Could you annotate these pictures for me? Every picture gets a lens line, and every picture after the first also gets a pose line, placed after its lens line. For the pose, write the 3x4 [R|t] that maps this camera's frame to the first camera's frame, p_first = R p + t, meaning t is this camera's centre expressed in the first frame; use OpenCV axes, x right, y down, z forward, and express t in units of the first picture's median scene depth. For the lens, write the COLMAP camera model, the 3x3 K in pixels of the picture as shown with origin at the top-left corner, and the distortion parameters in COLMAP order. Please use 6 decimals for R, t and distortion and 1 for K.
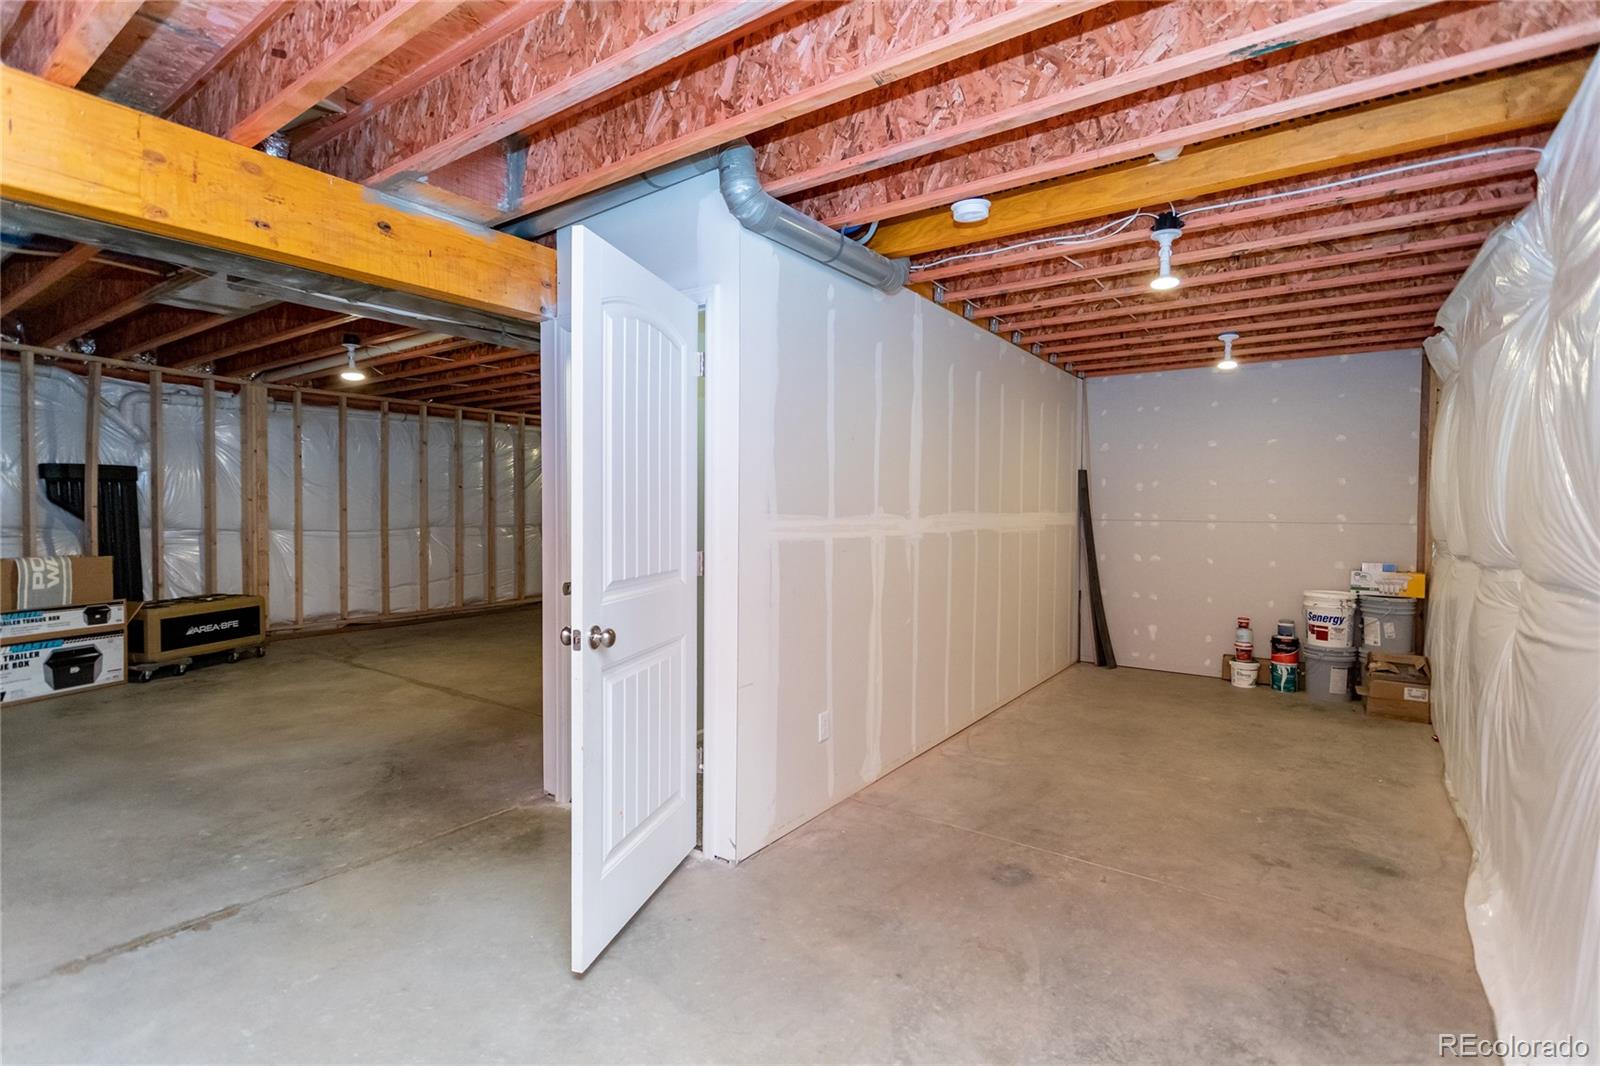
lens RADIAL K [[781.6, 0, 792.1], [0, 781.6, 532.4], [0, 0, 1]] dist [0.004799, -0.001703]
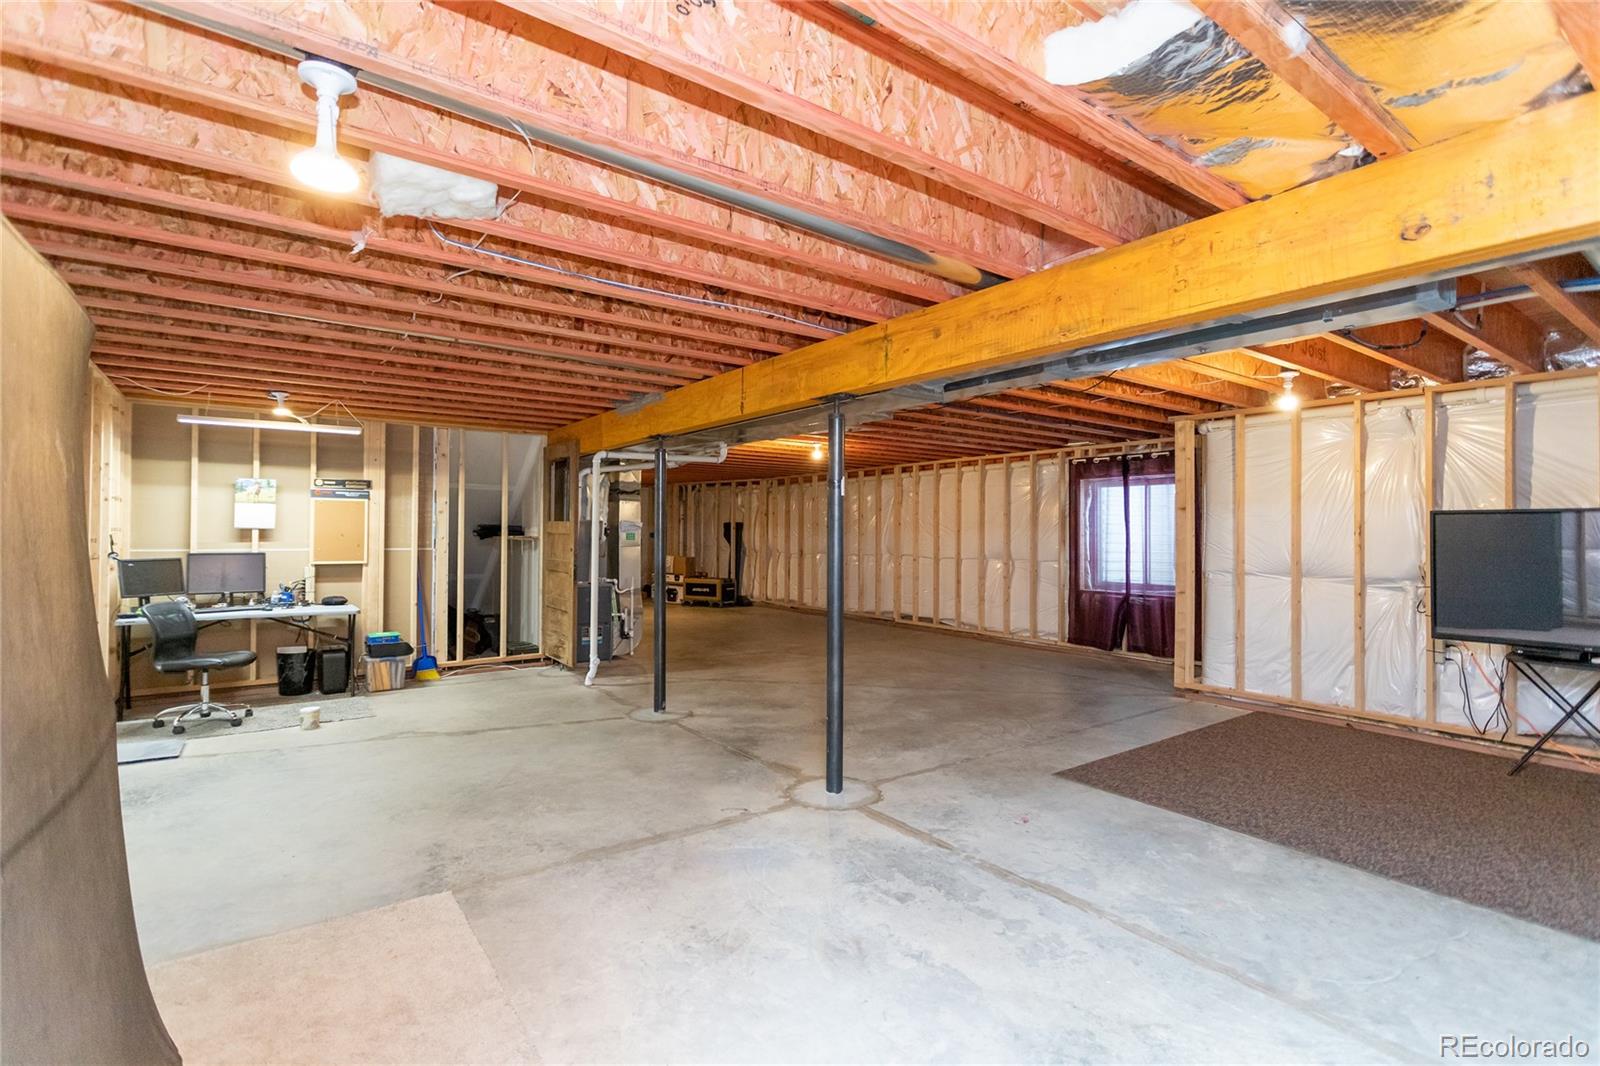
lens RADIAL K [[781.6, 0, 803.0], [0, 781.6, 525.3], [0, 0, 1]] dist [0.004799, -0.001703]
pose [[-0.299110, -0.009999, -0.954166, 1.369650], [-0.031937, 0.999490, -0.000463, -0.078672], [0.953684, 0.030335, -0.299276, 1.908472]]
